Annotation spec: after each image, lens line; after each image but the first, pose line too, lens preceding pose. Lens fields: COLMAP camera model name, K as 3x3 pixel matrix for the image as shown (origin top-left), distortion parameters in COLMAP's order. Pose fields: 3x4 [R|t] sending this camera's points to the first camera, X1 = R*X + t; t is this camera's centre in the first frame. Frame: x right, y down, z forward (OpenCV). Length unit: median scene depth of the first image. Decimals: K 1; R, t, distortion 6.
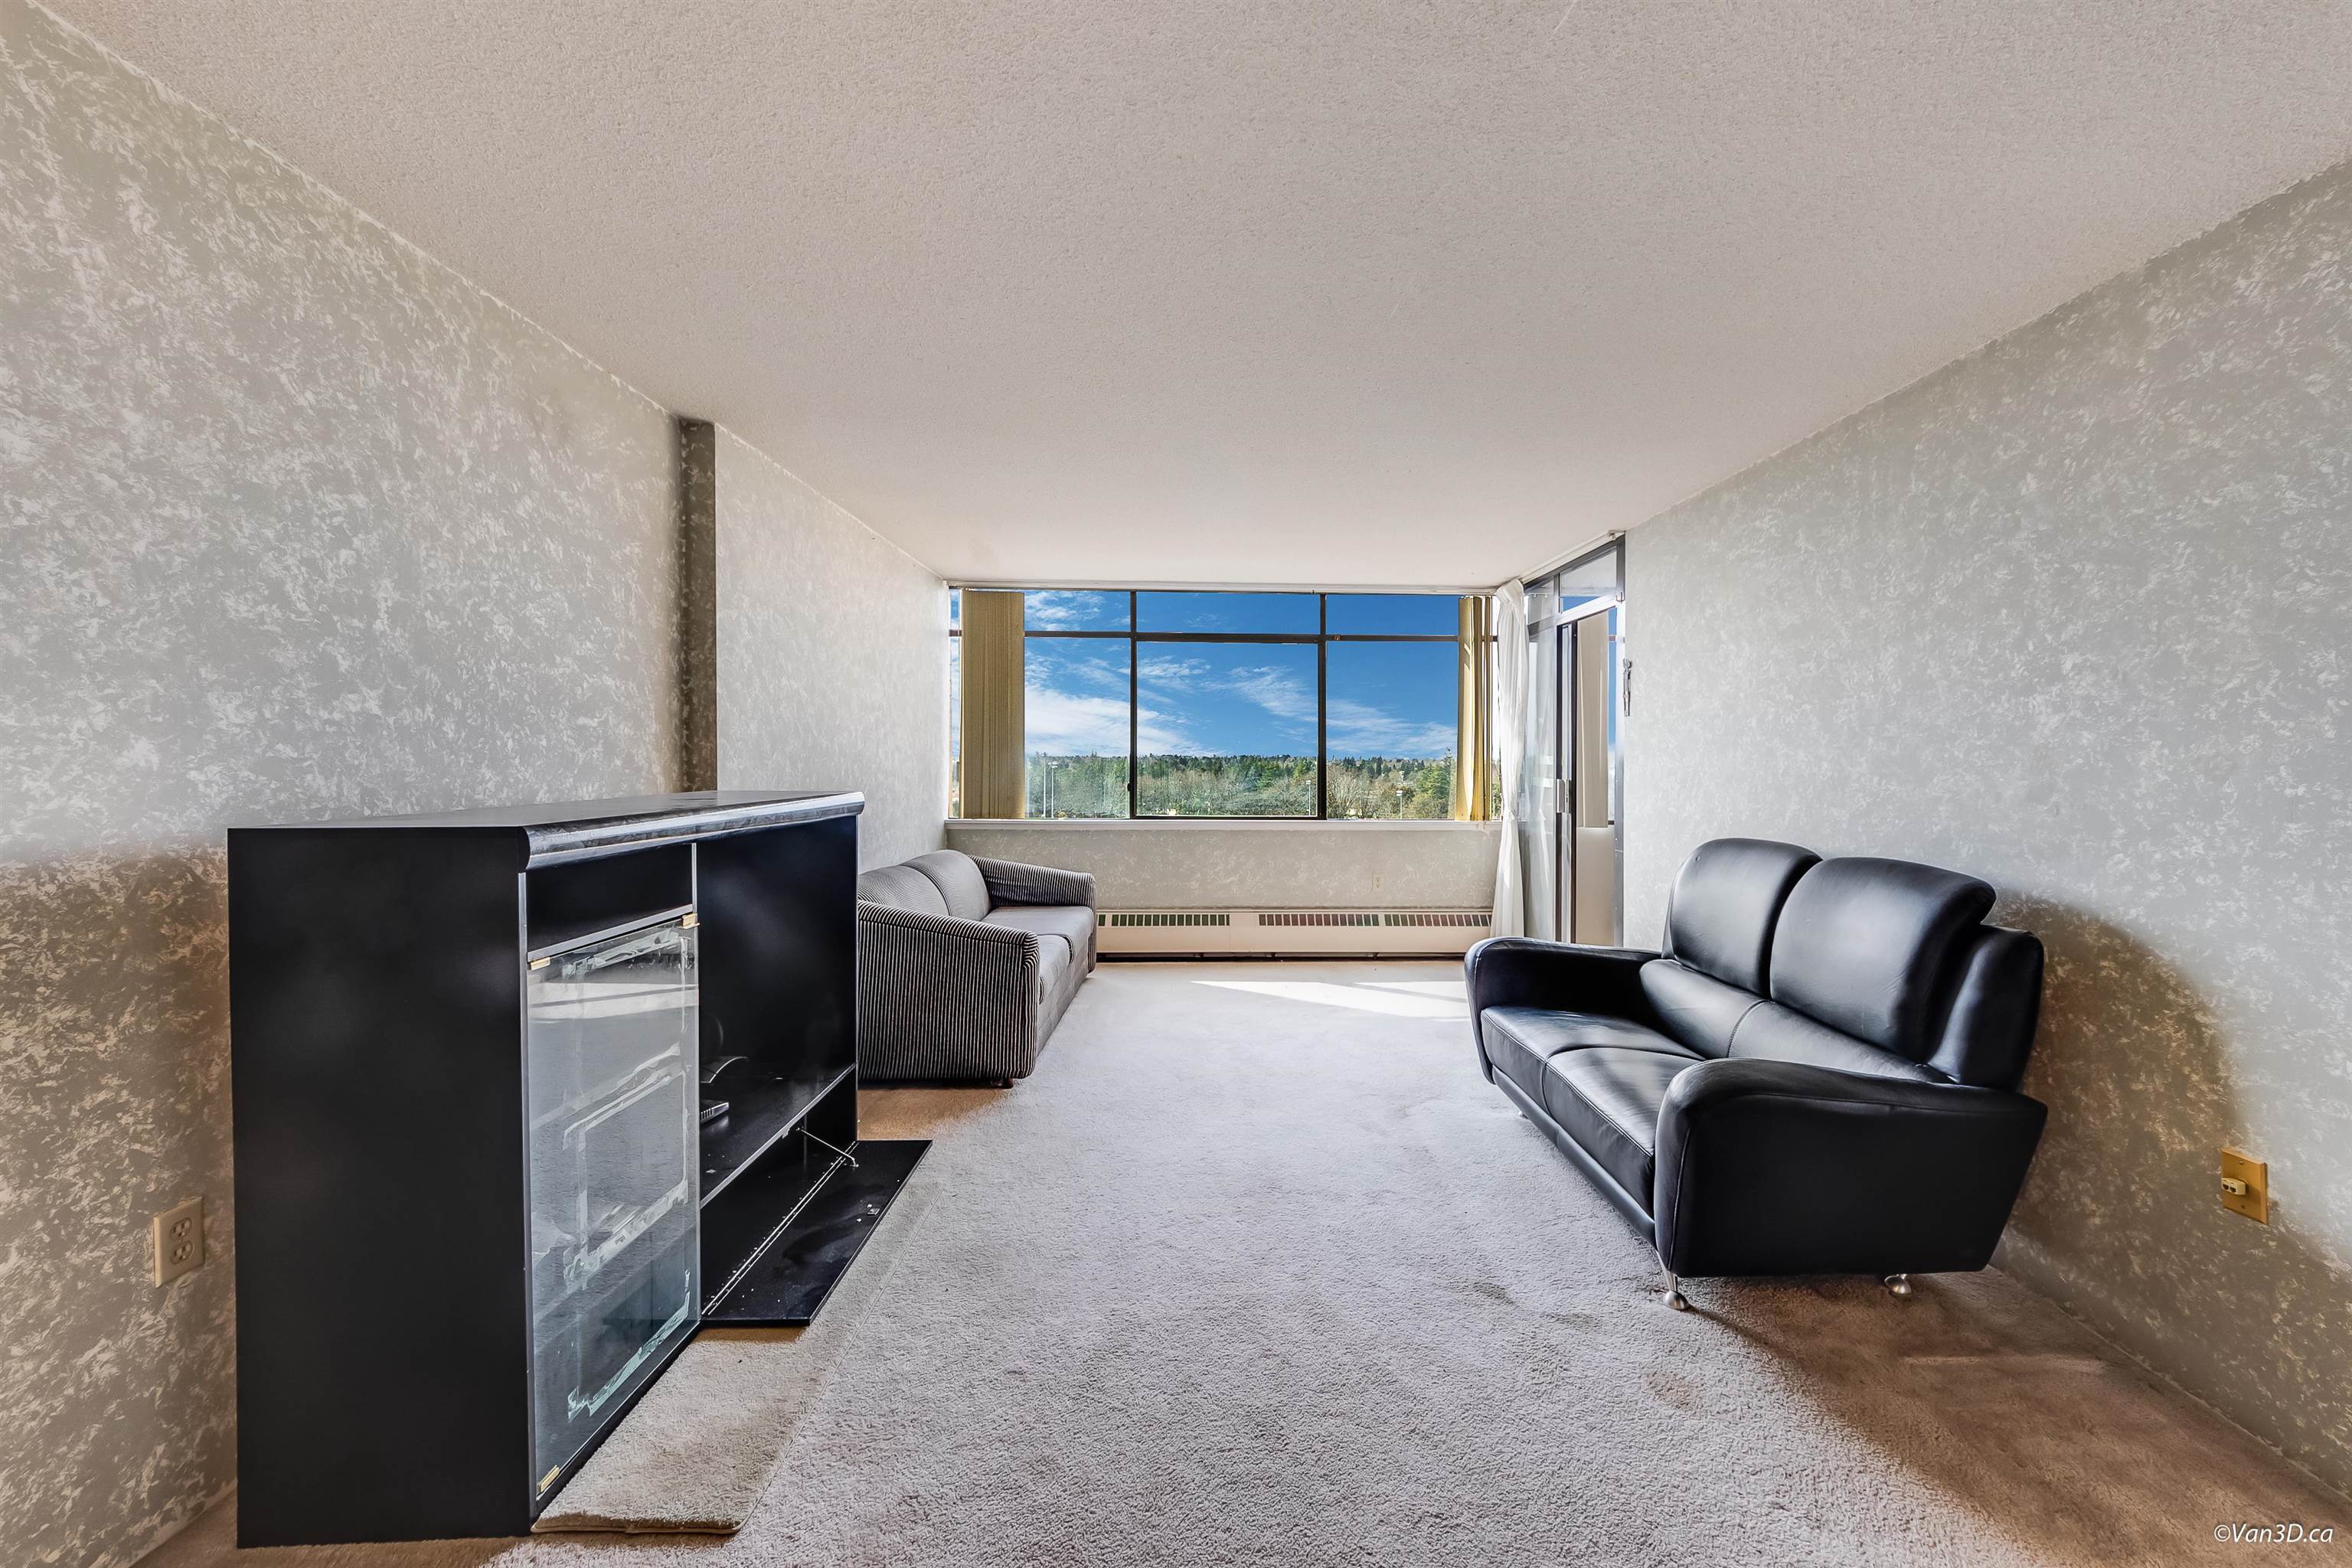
lens RADIAL K [[911.9, 0, 1232.9], [0, 911.9, 759.9], [0, 0, 1]] dist [0.002397, 0.000874]
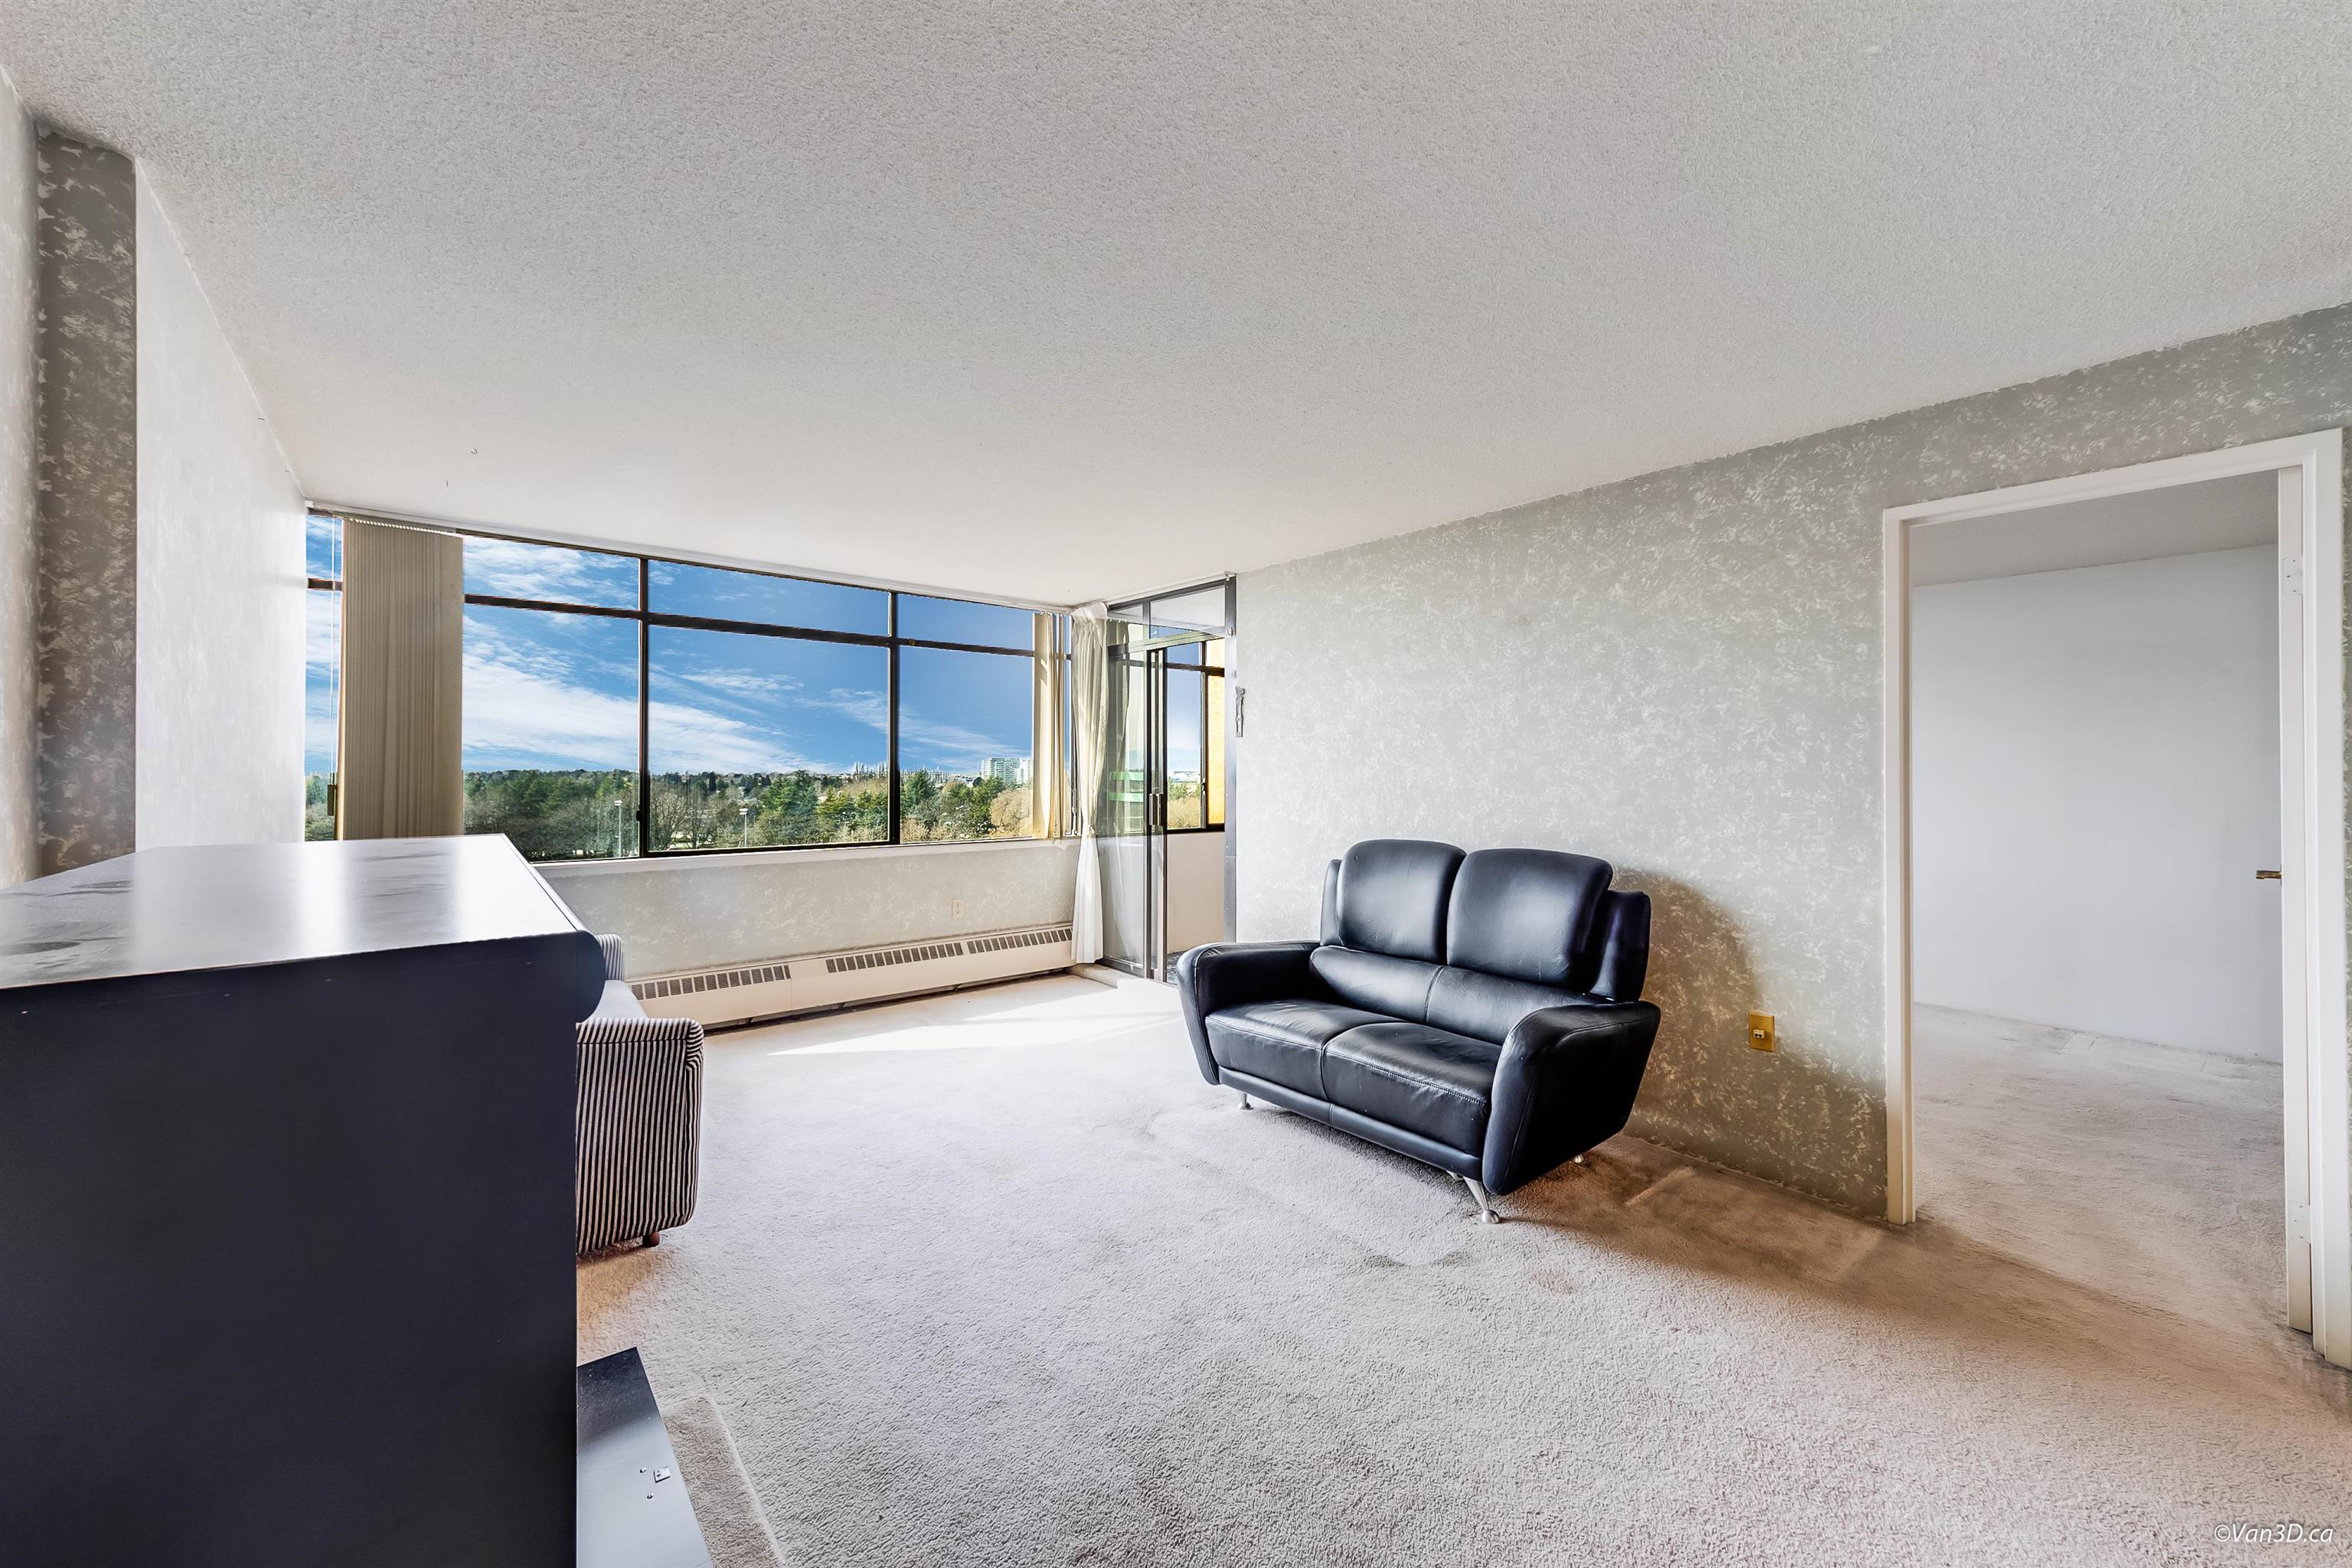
lens RADIAL K [[911.9, 0, 1235.2], [0, 911.9, 757.9], [0, 0, 1]] dist [0.002397, 0.000874]
pose [[0.775530, 0.005996, 0.631282, -0.507481], [0.004885, 0.999868, -0.015498, -0.008739], [-0.631291, 0.015103, 0.775399, 0.229673]]
